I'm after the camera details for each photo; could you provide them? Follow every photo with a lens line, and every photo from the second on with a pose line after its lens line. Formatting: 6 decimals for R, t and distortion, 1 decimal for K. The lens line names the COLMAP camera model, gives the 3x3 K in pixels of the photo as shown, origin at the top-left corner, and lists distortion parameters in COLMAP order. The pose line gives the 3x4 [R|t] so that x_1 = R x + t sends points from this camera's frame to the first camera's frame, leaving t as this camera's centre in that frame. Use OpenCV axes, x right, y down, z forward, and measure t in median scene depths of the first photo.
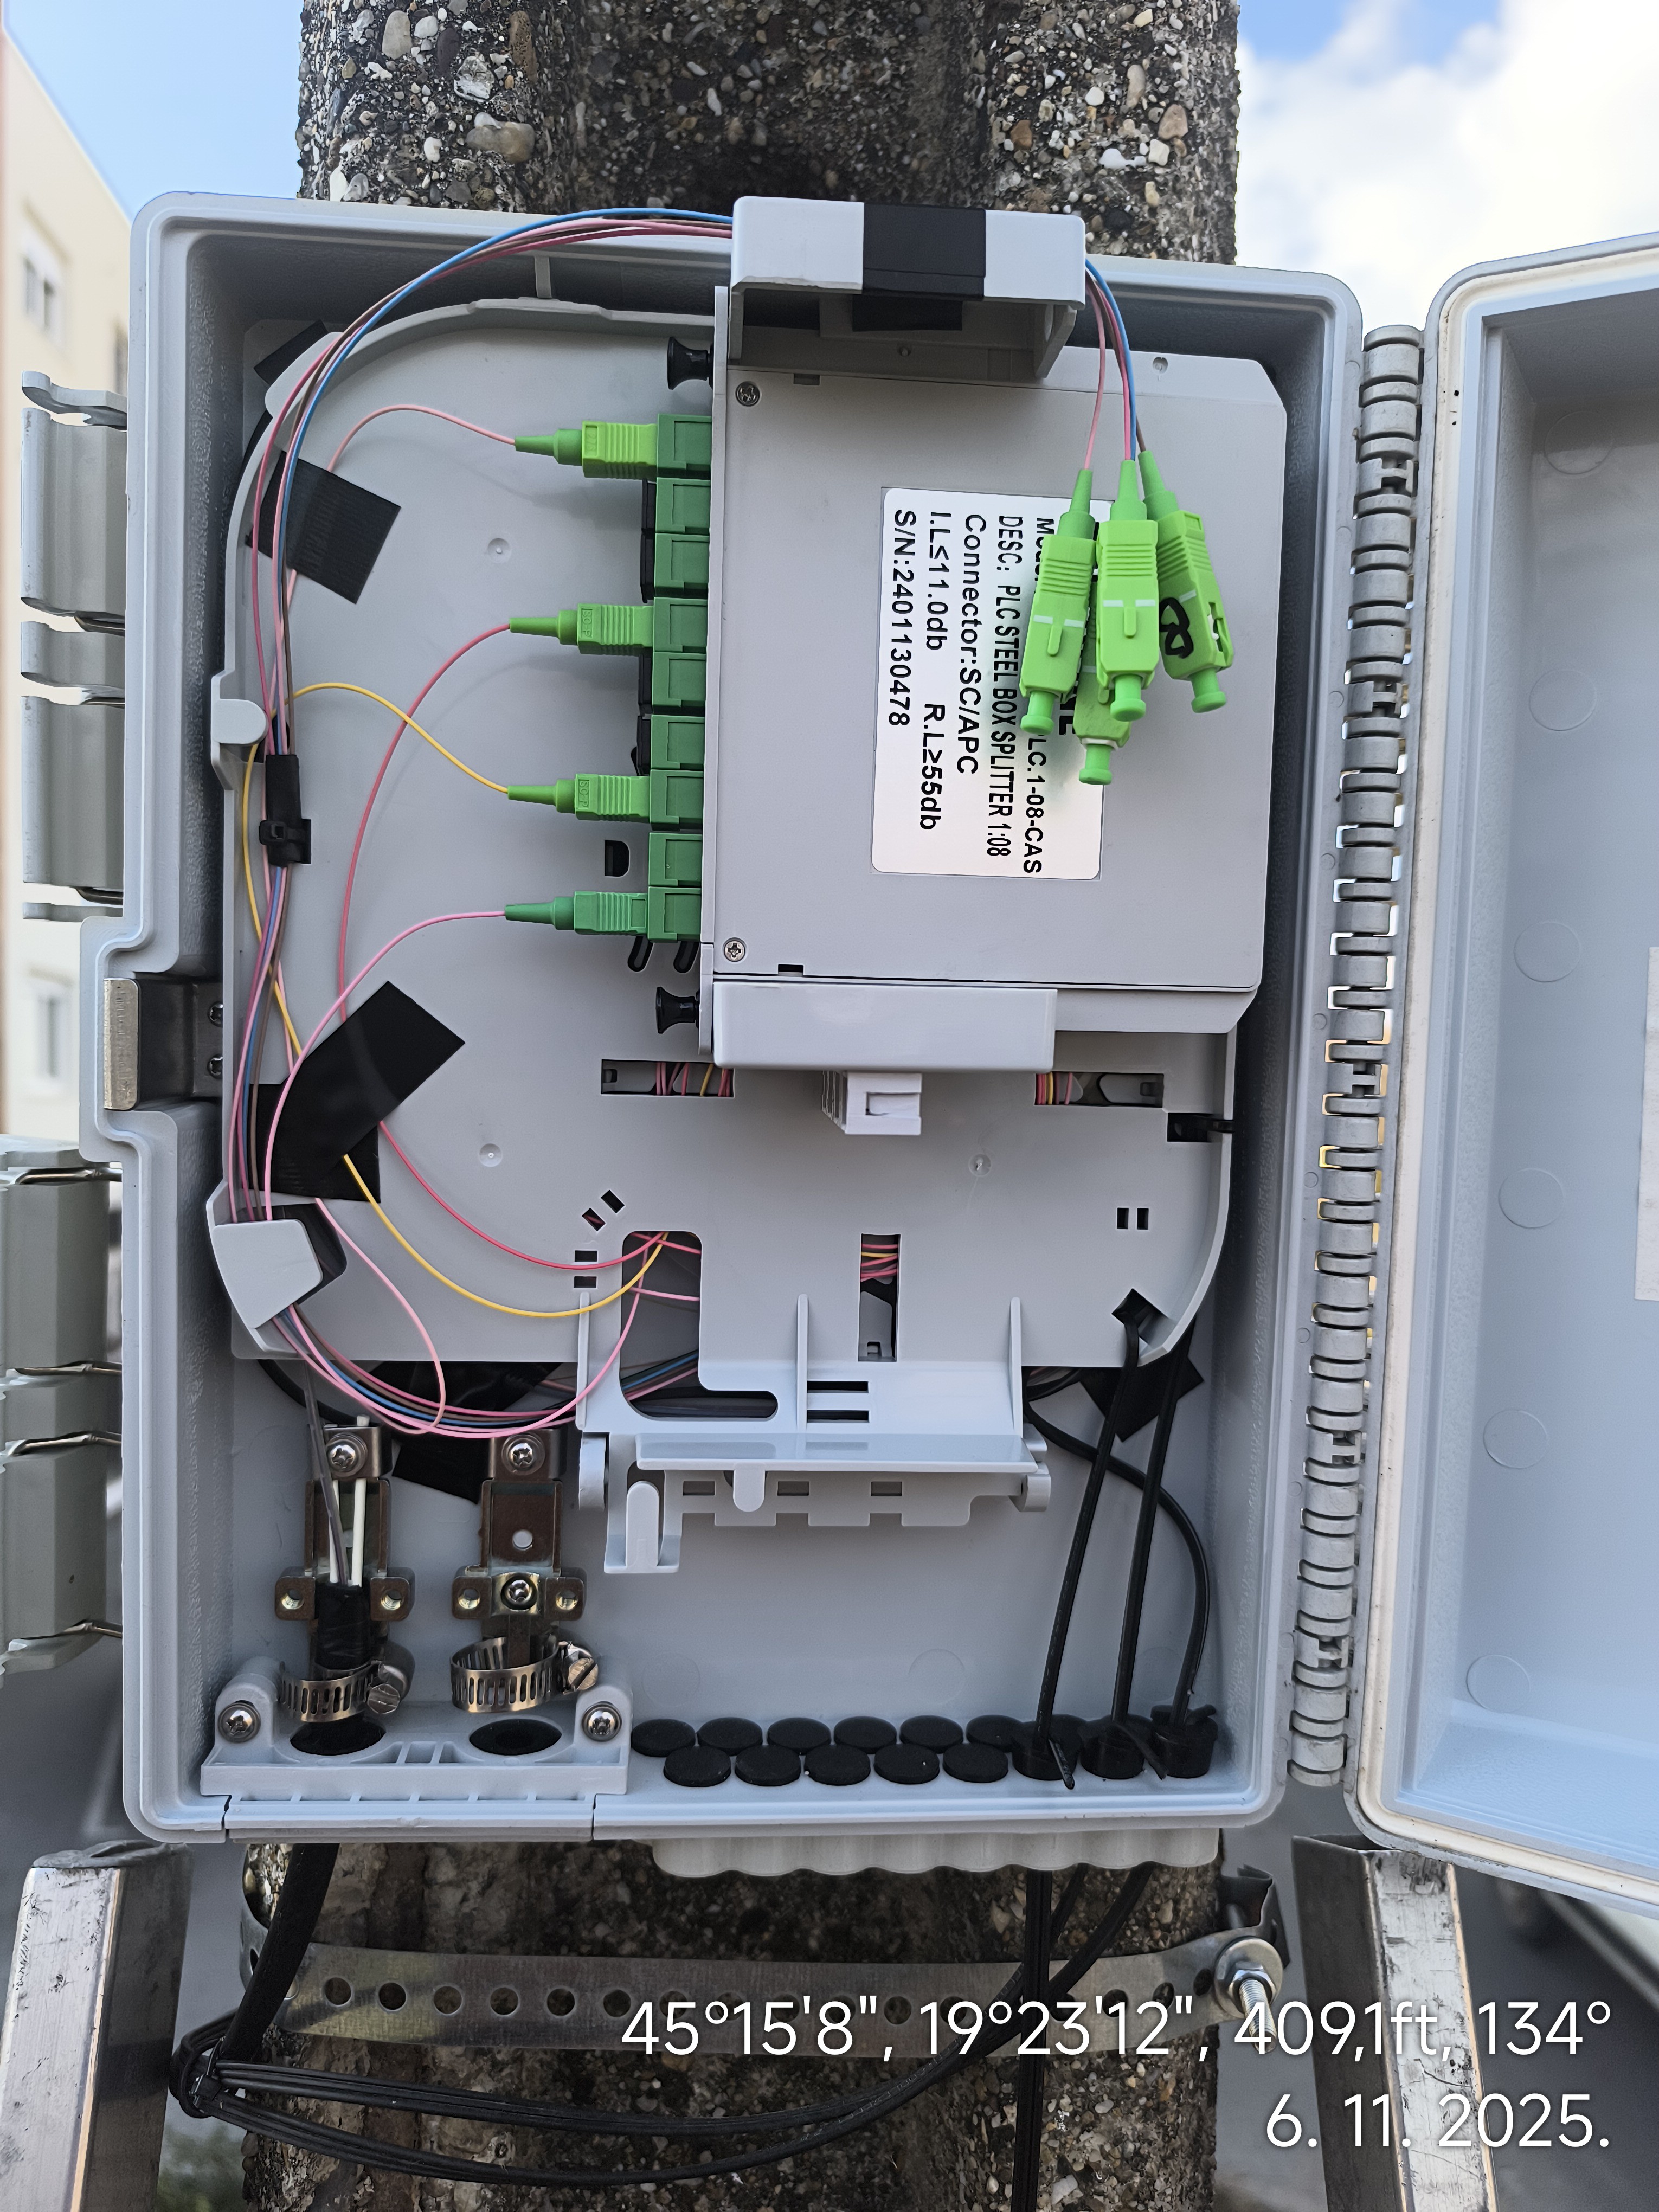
lens RADIAL K [[1555.0, 0, 834.0], [0, 1555.0, 1109.6], [0, 0, 1]] dist [-0.013511, -0.009989]
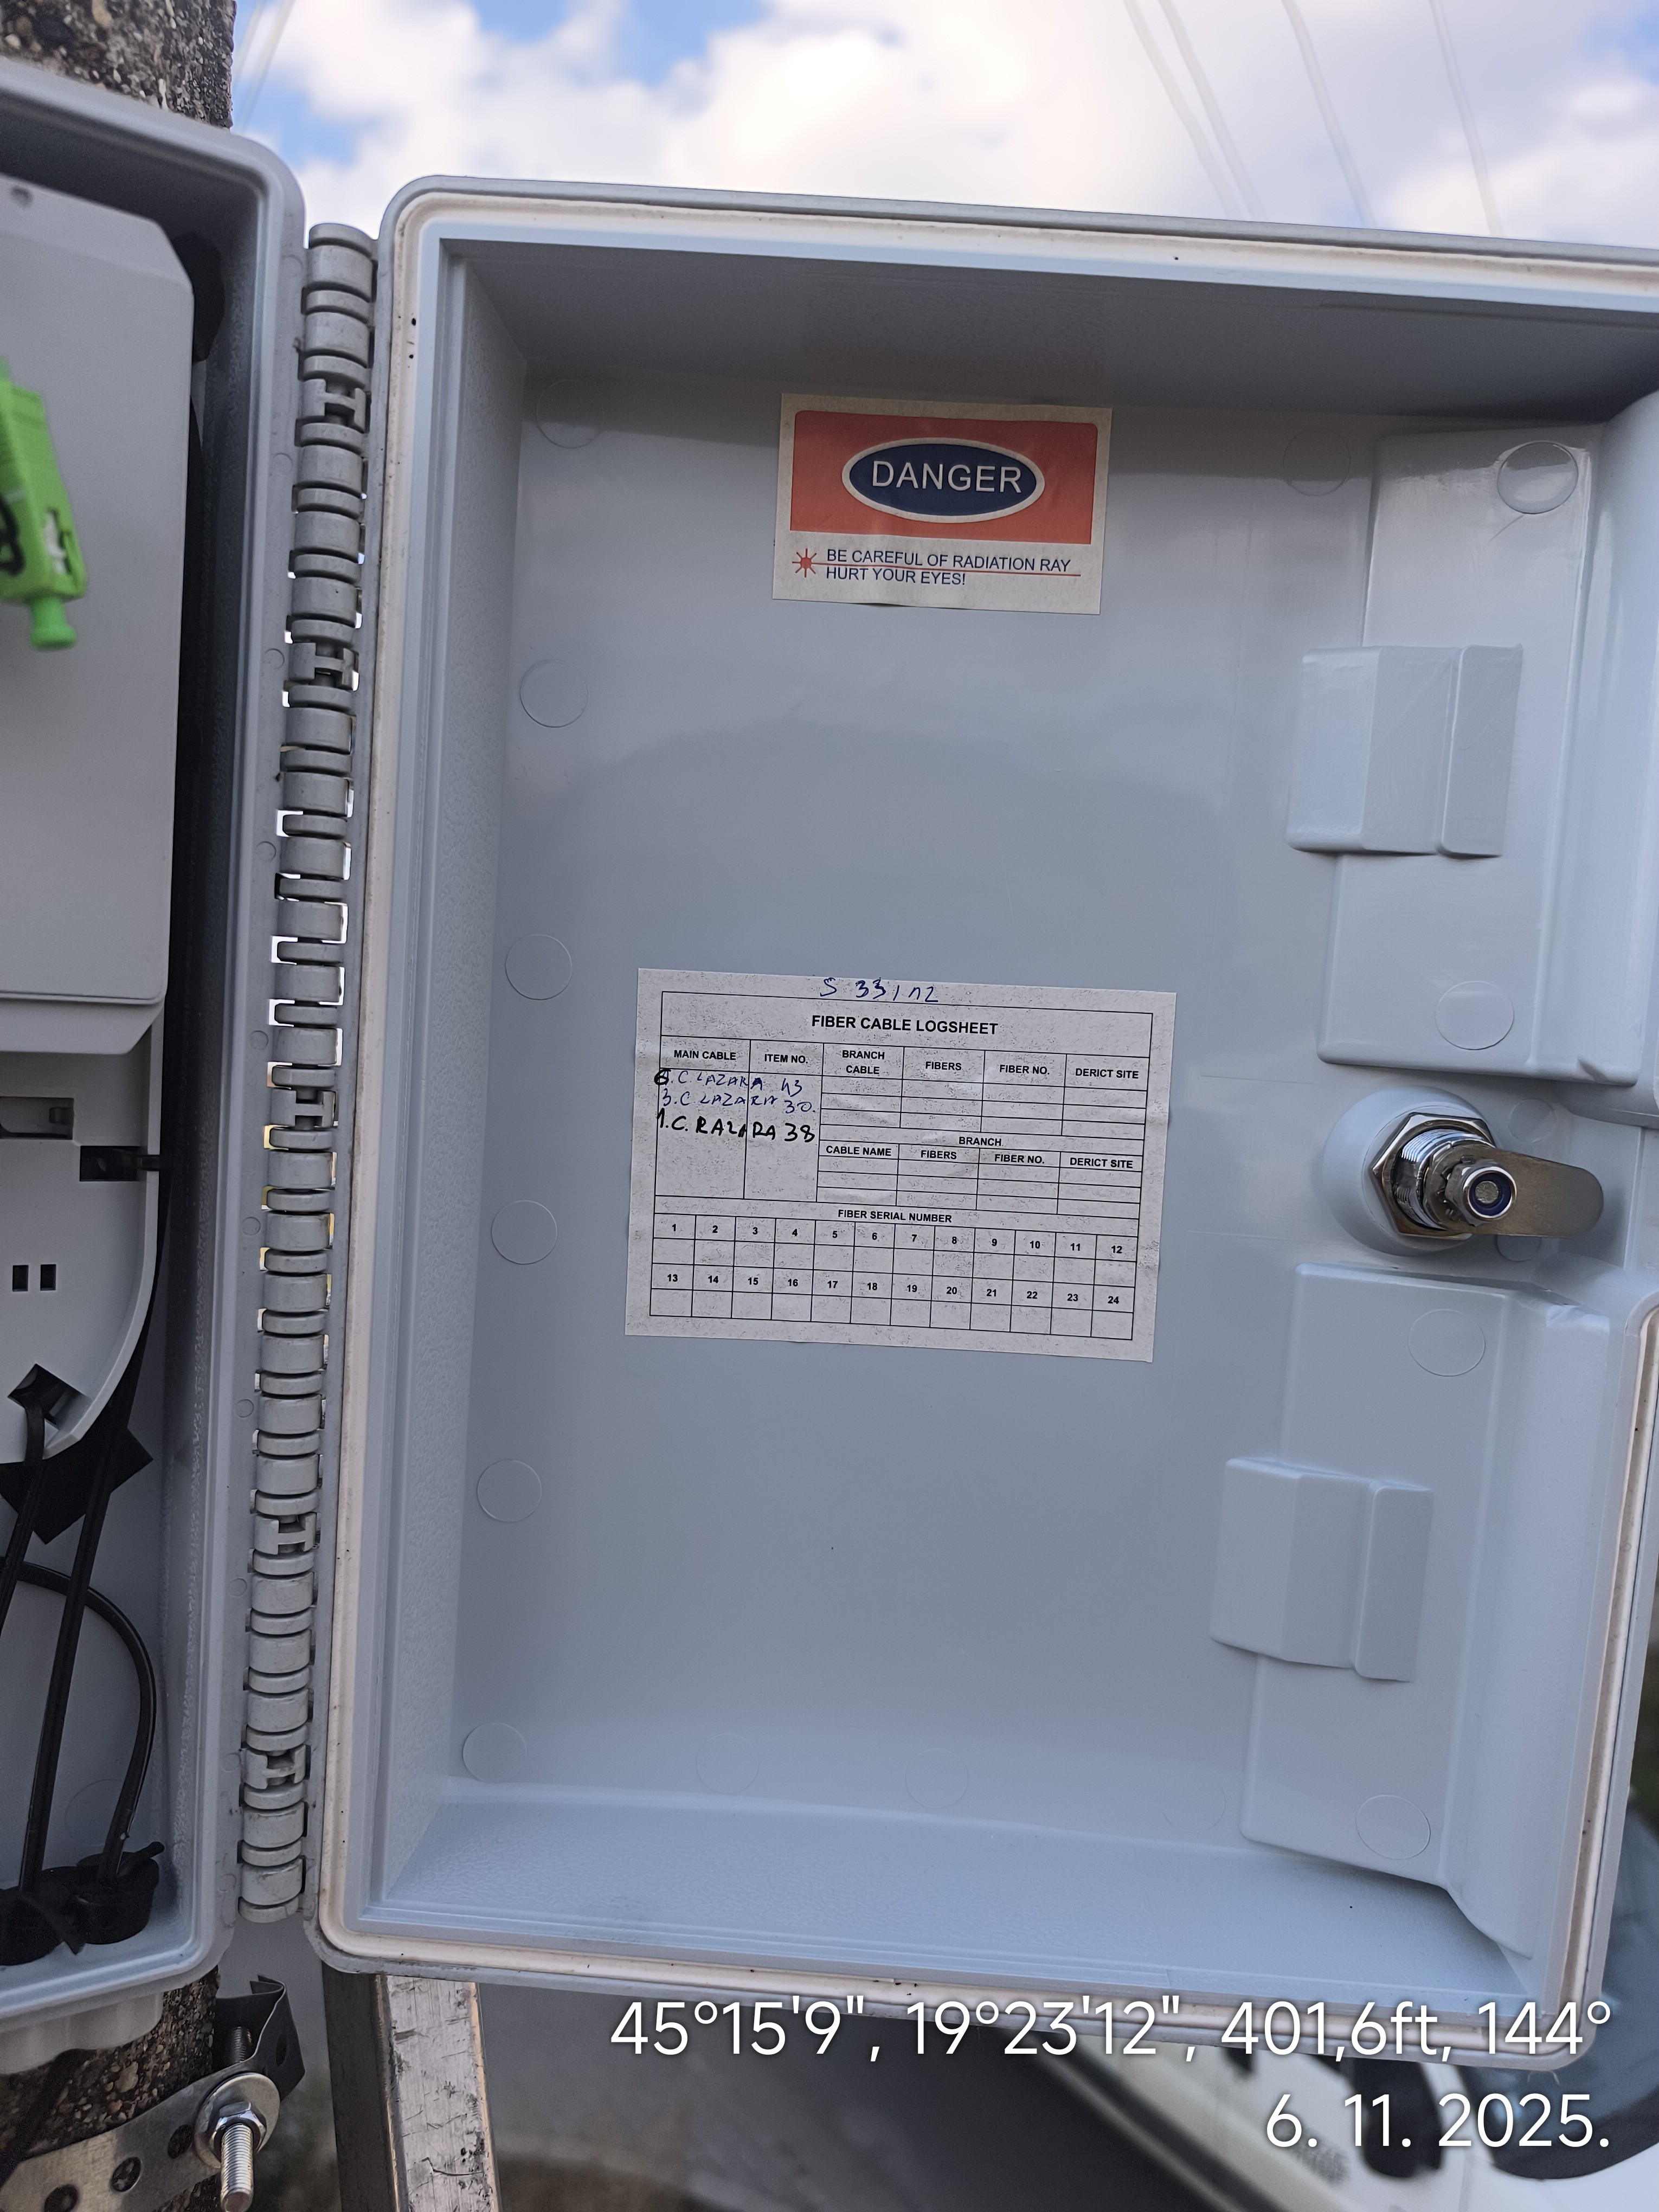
lens RADIAL K [[1524.1, 0, 837.5], [0, 1524.1, 1127.3], [0, 0, 1]] dist [-0.013002, -0.006405]
pose [[0.883134, -0.006685, 0.469074, 0.199784], [-0.008283, 0.999520, 0.029838, -0.036197], [-0.469048, -0.030236, 0.882655, 0.115478]]
